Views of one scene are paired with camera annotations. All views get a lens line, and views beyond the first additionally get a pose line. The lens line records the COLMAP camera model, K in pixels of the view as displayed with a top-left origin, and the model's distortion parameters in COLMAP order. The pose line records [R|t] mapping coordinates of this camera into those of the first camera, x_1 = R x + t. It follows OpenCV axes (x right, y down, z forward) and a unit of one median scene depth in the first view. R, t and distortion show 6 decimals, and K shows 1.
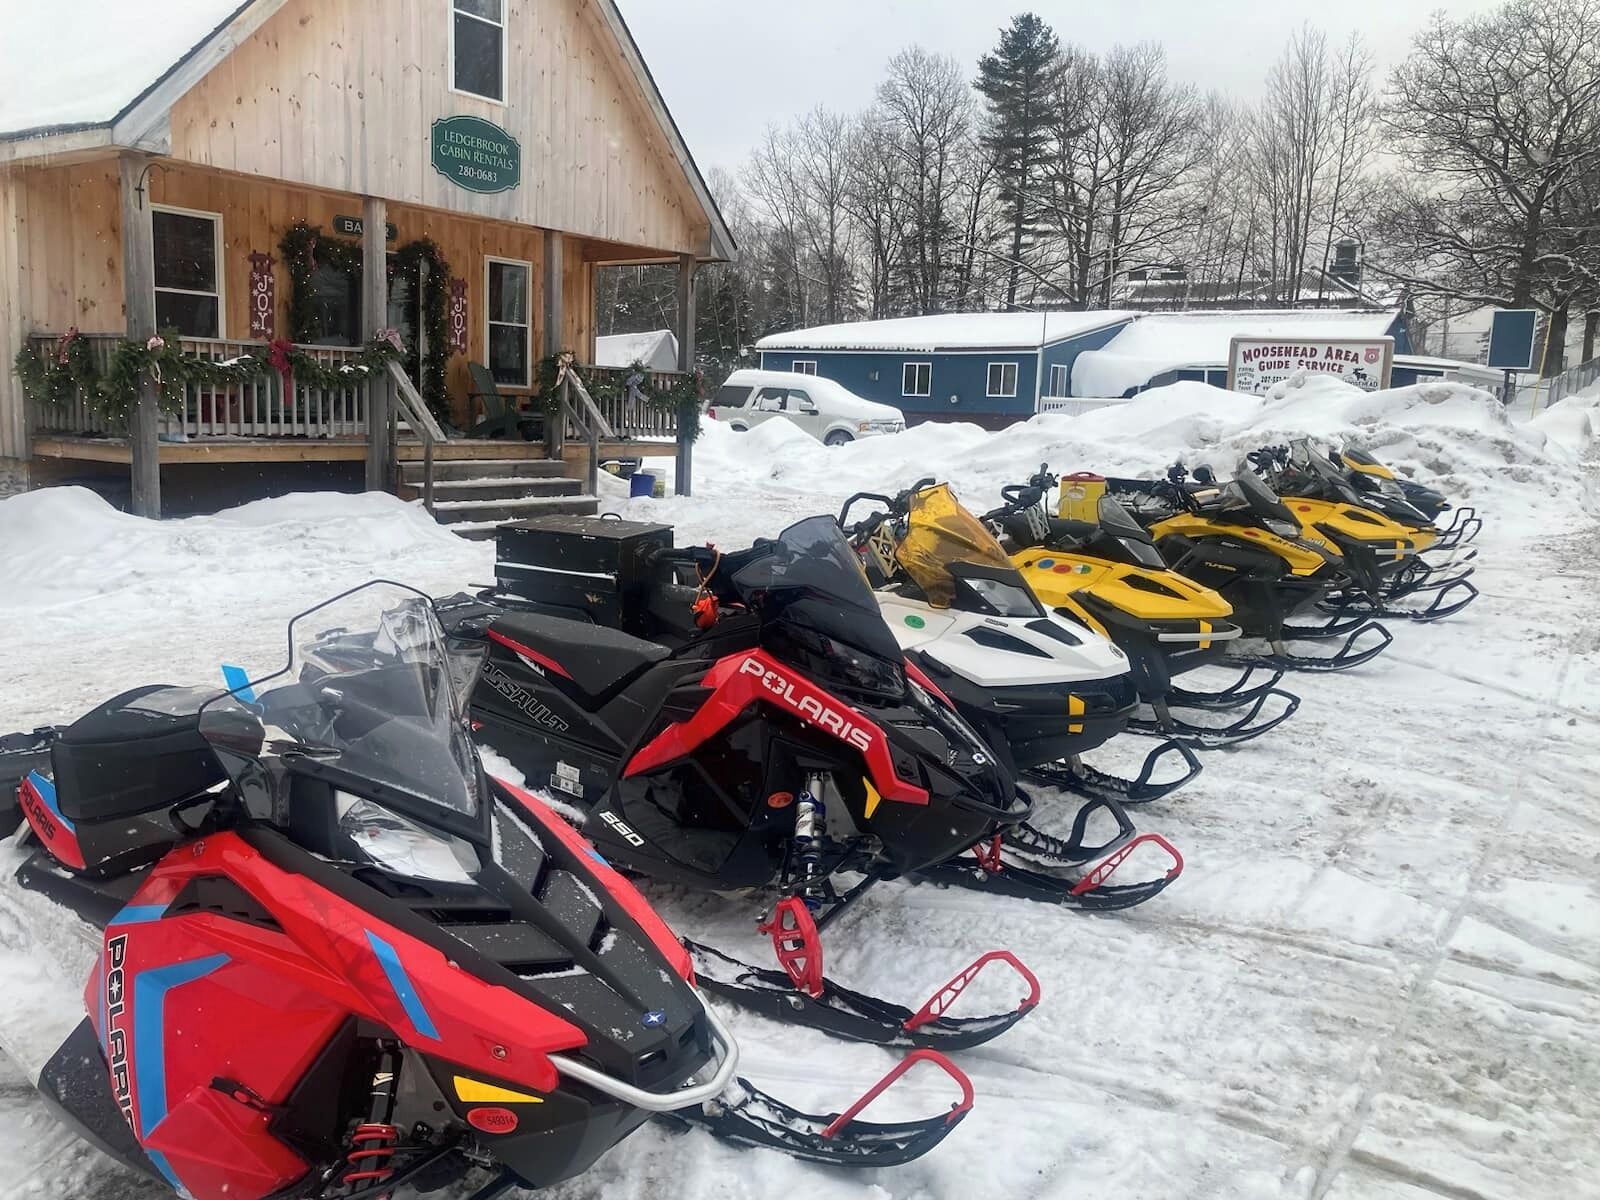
lens RADIAL K [[1214.3, 0, 801.8], [0, 1214.3, 543.3], [0, 0, 1]] dist [0.120146, -0.132438]
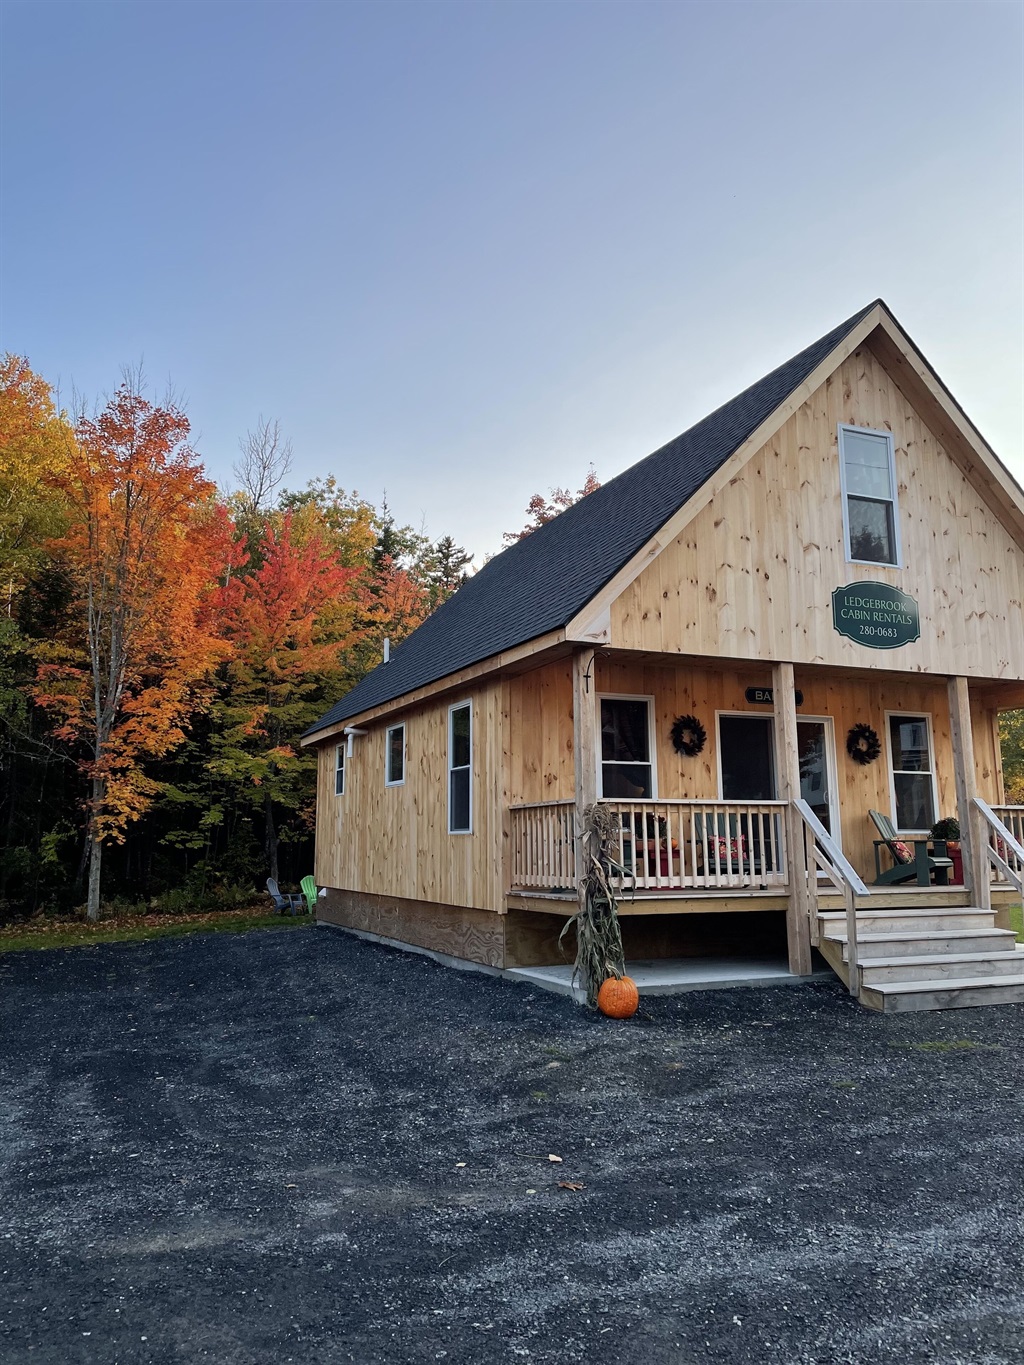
lens RADIAL K [[1036.0, 0, 512.8], [0, 1036.0, 696.2], [0, 0, 1]] dist [0.120146, -0.132438]
pose [[0.827684, -0.125421, -0.547000, -0.038819], [-0.021295, 0.966985, -0.253941, -0.011623], [0.560791, 0.221831, 0.797687, 0.126849]]
